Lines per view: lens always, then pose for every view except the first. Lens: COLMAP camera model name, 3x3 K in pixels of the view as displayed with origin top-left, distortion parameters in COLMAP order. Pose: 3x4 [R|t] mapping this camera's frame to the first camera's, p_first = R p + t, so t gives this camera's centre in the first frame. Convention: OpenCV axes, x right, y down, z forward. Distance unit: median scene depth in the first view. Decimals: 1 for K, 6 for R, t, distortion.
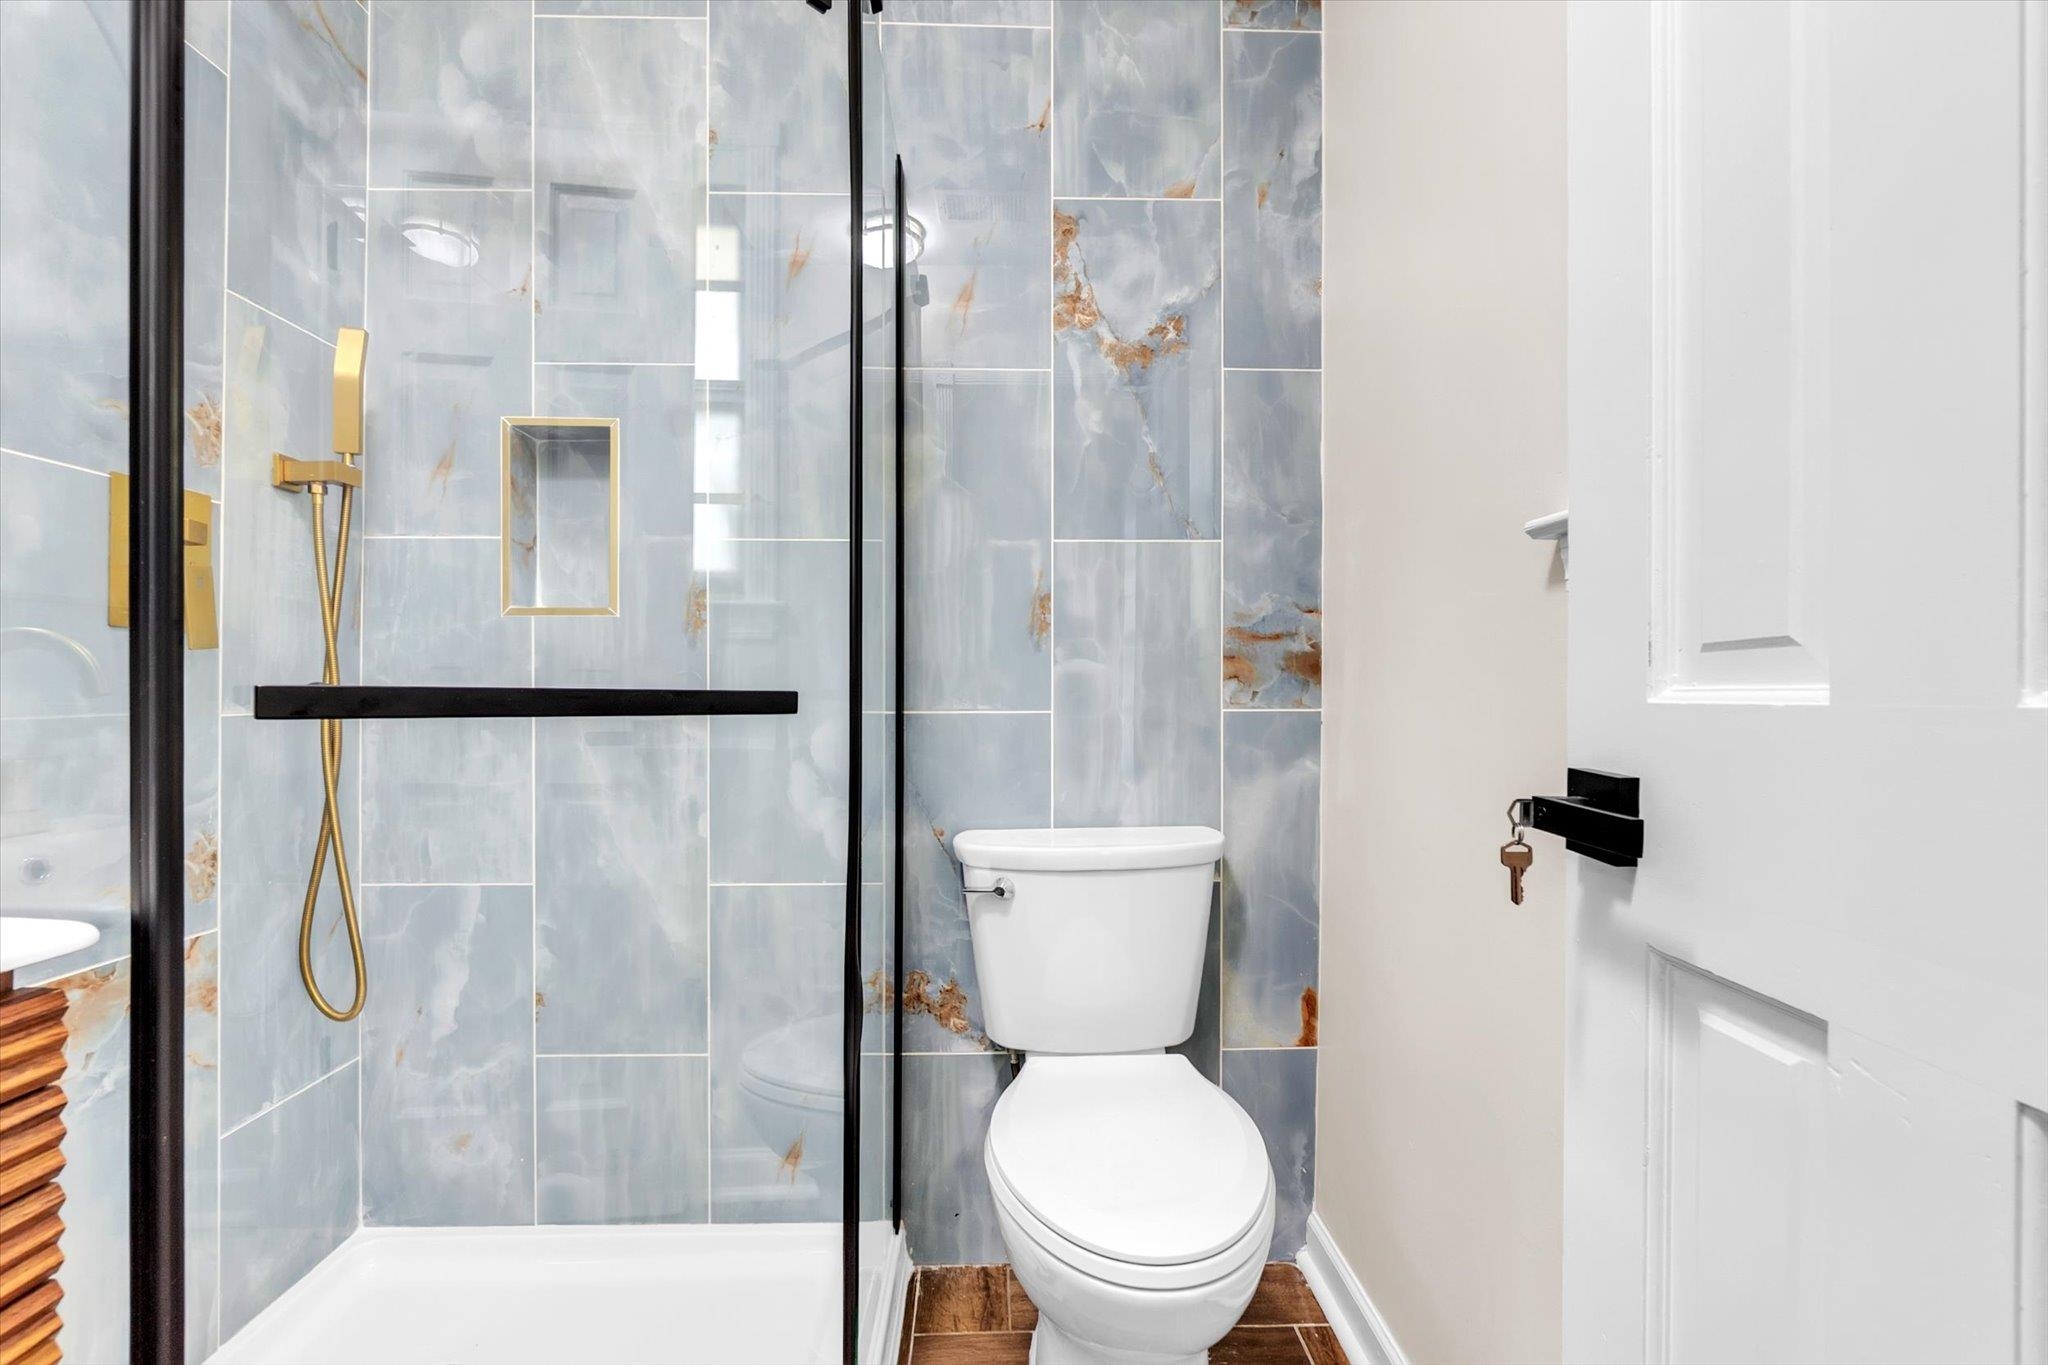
lens RADIAL K [[918.5, 0, 1025.0], [0, 918.5, 675.0], [0, 0, 1]] dist [0.004135, -0.000080]
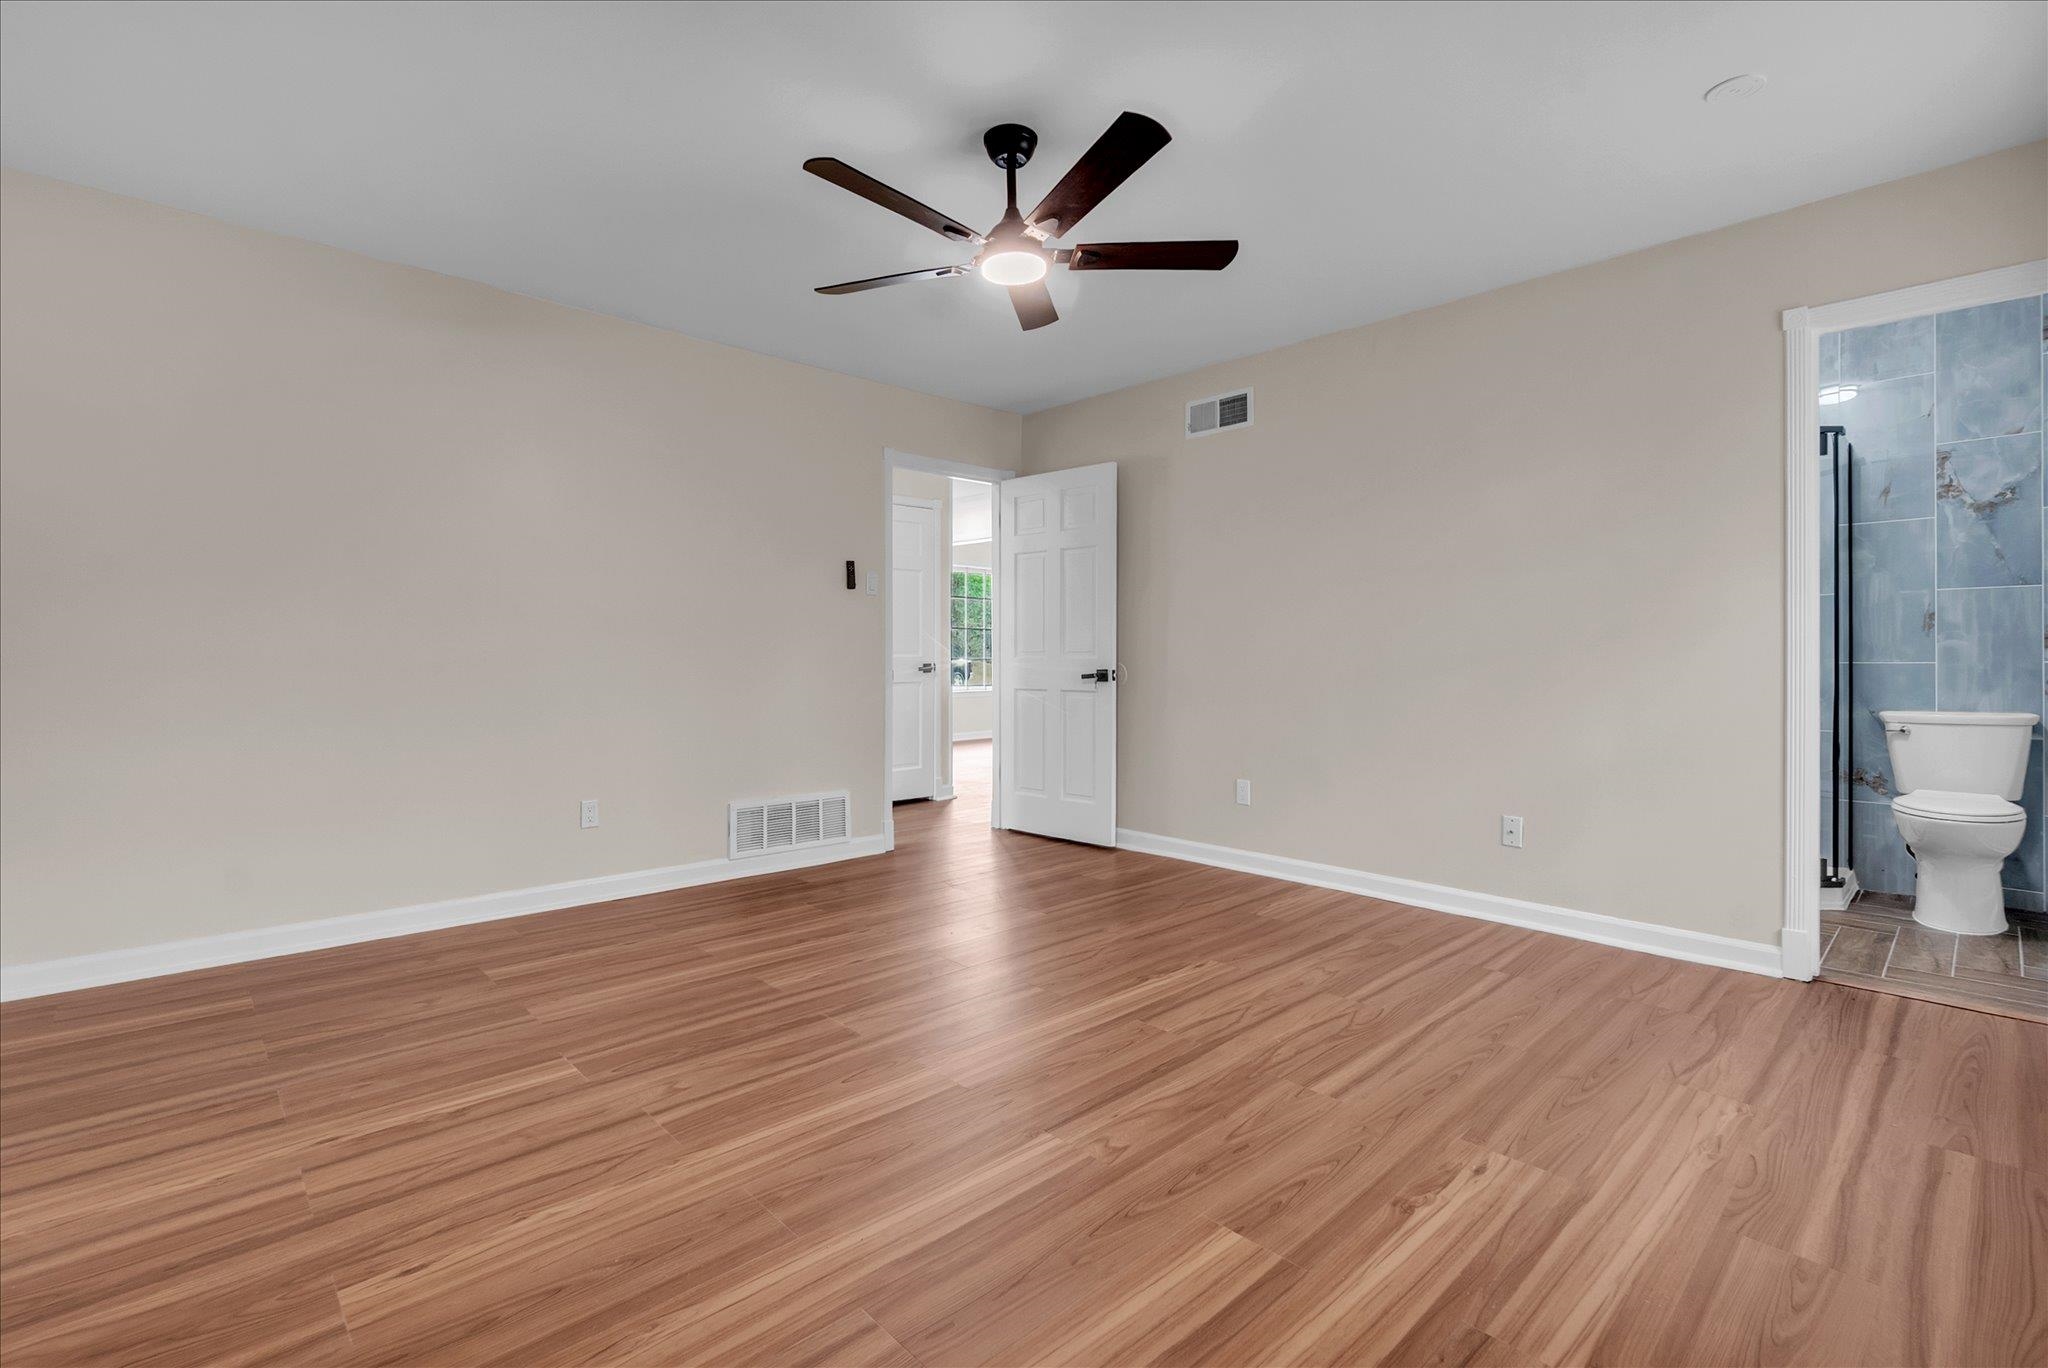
lens RADIAL K [[918.5, 0, 1038.6], [0, 918.5, 661.7], [0, 0, 1]] dist [0.004135, -0.000080]
pose [[0.661611, -0.004755, -0.749832, 0.279578], [0.002376, 0.999988, -0.004245, 0.042986], [0.749844, 0.001027, 0.661614, -2.295179]]
